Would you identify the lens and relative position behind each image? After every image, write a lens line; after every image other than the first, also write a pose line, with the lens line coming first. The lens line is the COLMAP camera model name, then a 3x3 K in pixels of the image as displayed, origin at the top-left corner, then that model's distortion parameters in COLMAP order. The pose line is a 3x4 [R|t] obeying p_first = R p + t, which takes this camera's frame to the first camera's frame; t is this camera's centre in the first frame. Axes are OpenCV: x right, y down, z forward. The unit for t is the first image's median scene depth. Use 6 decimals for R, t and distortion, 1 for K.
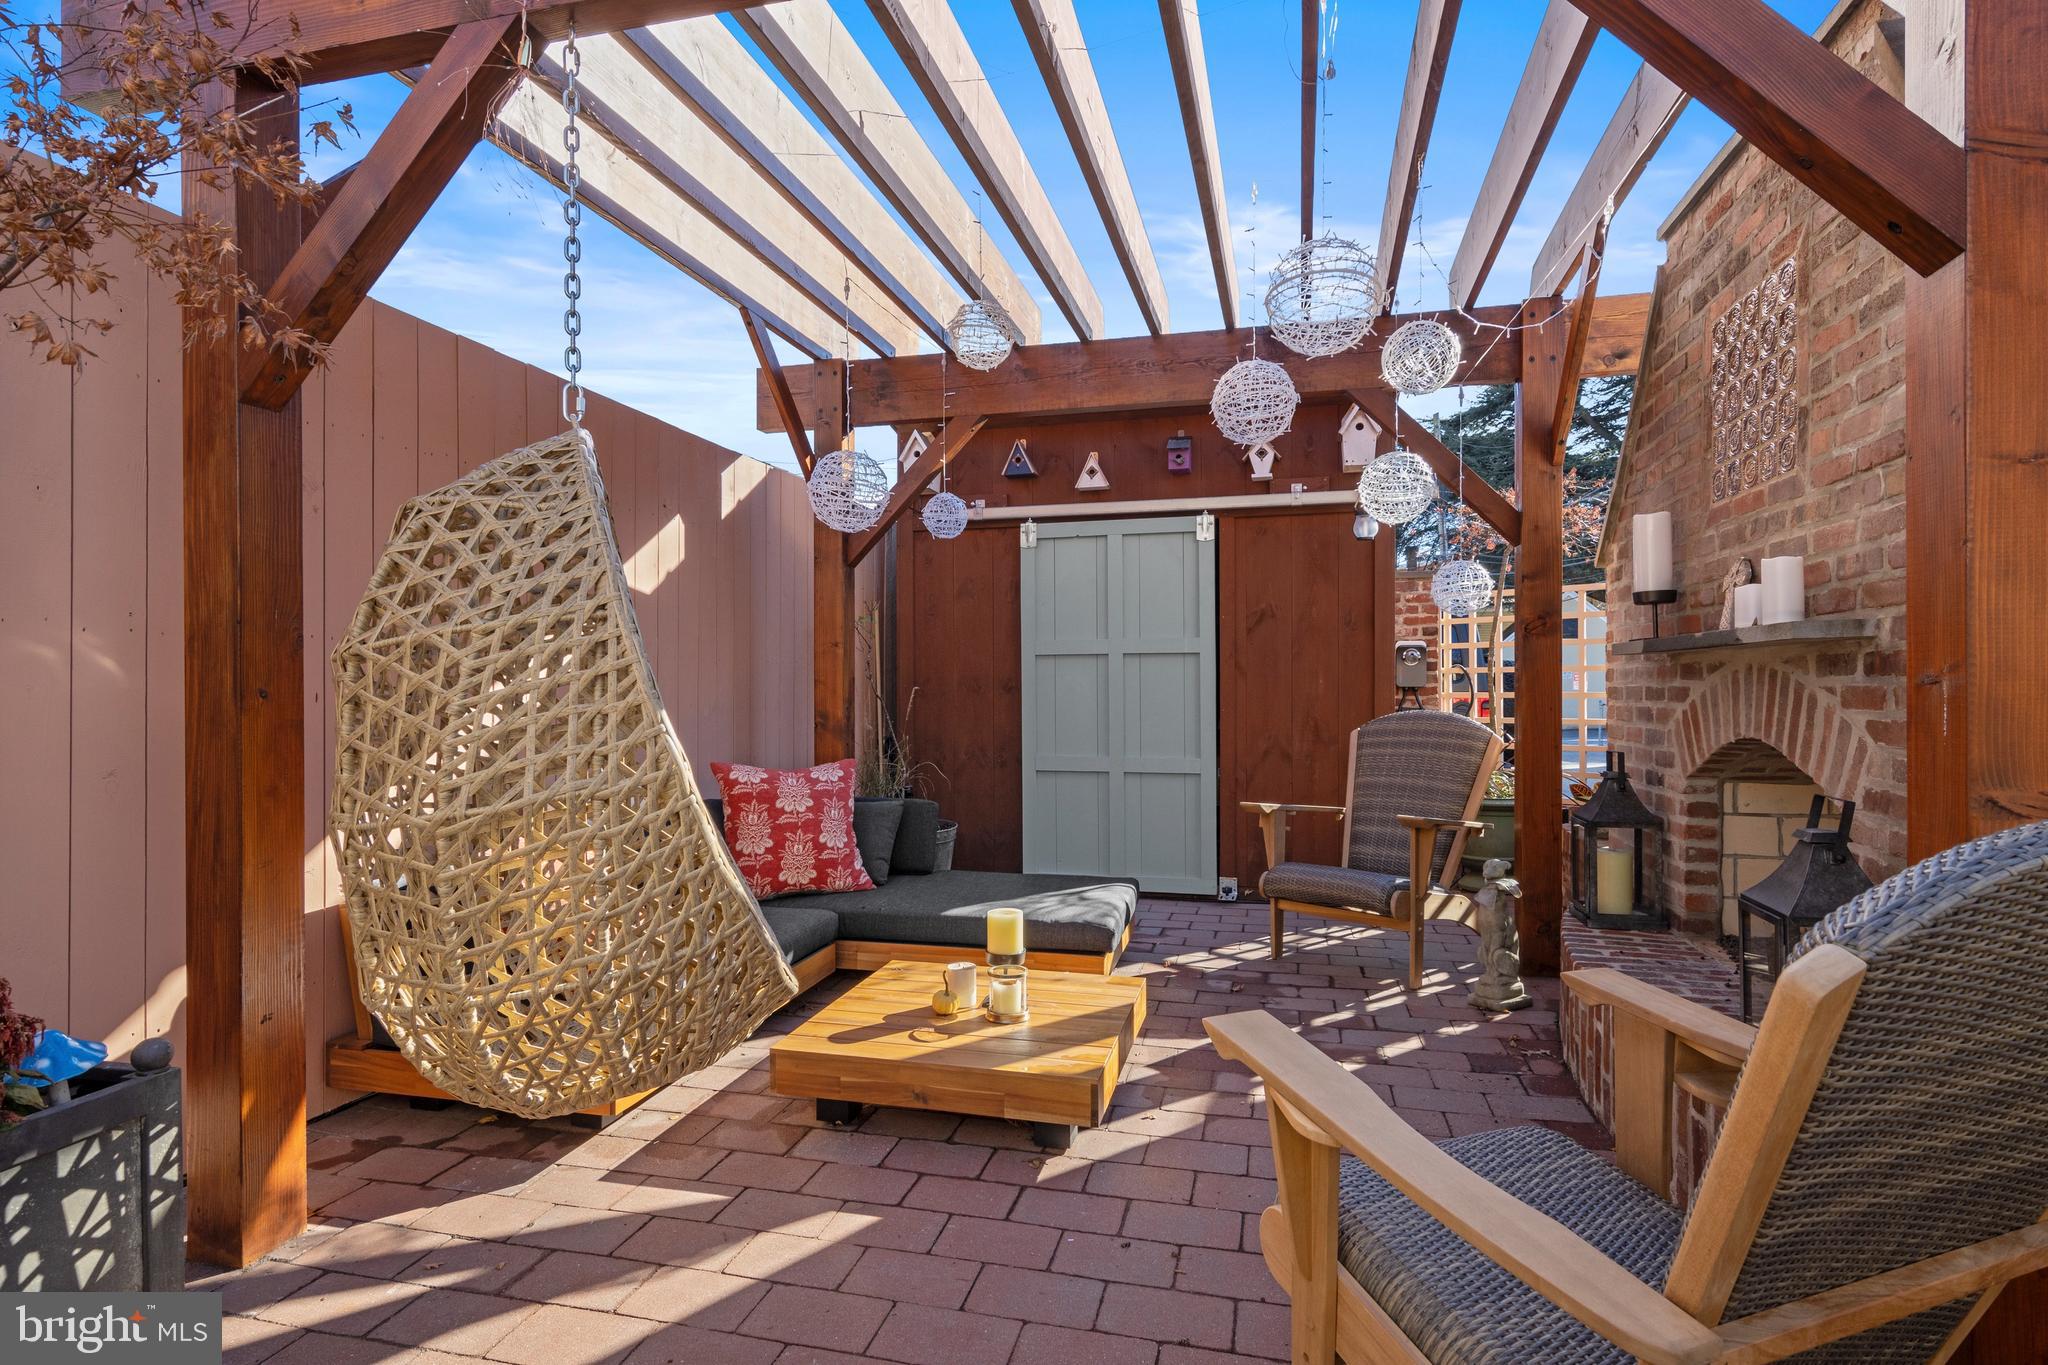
lens RADIAL K [[1040.2, 0, 1025.6], [0, 1040.2, 690.6], [0, 0, 1]] dist [0.011045, -0.004858]
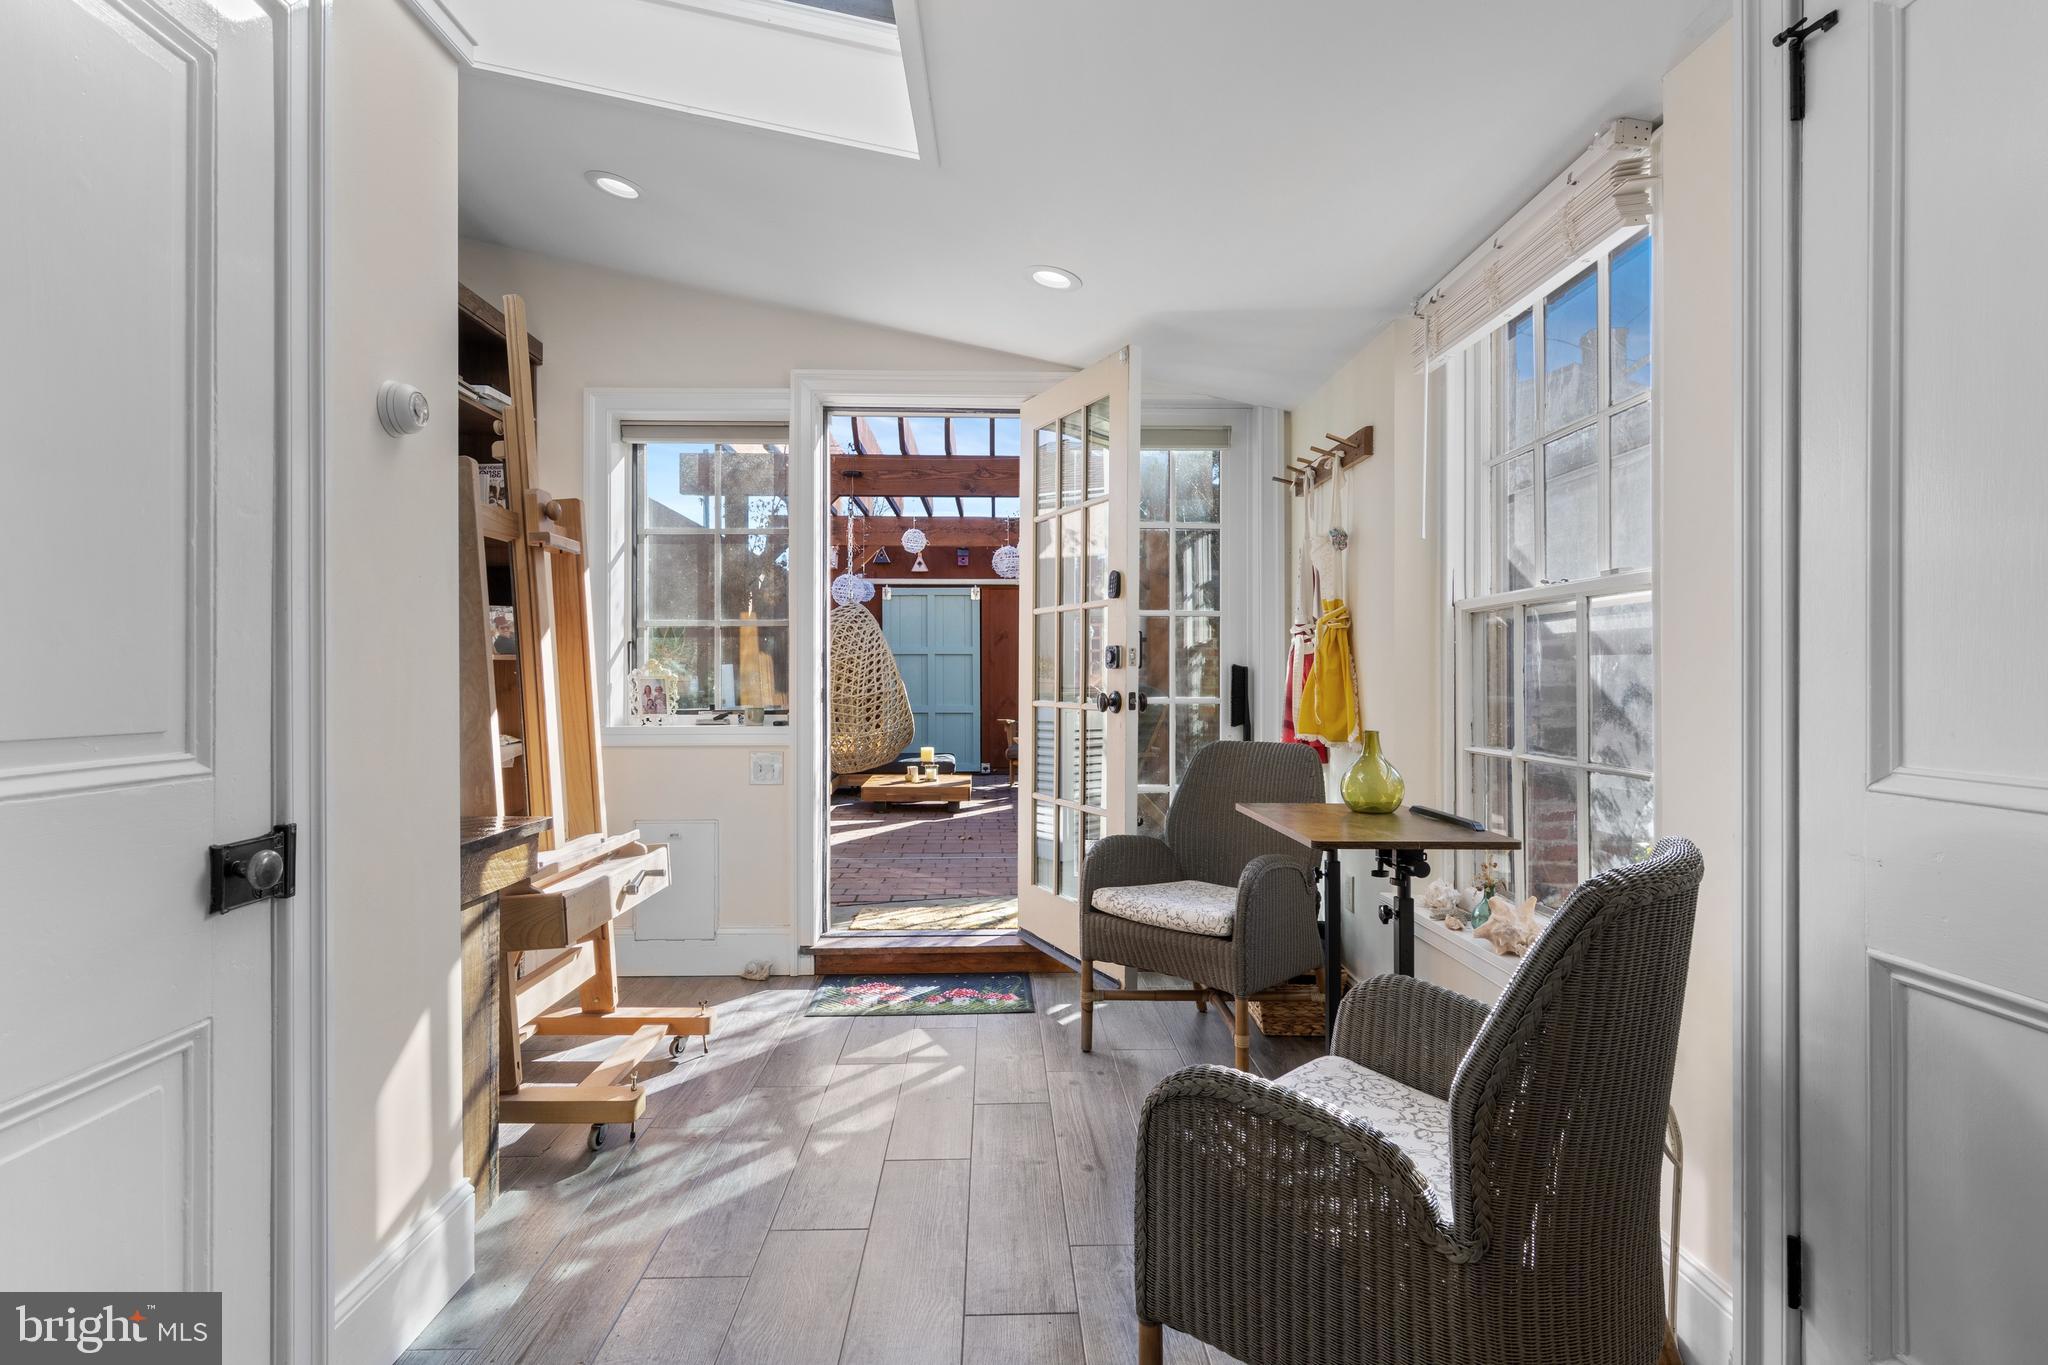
lens RADIAL K [[1040.2, 0, 1027.1], [0, 1040.2, 676.4], [0, 0, 1]] dist [0.011045, -0.004858]
pose [[0.956129, 0.002176, 0.292939, -0.509563], [-0.001635, 0.999996, -0.002092, 0.019083], [-0.292943, 0.001522, 0.956129, -1.536448]]
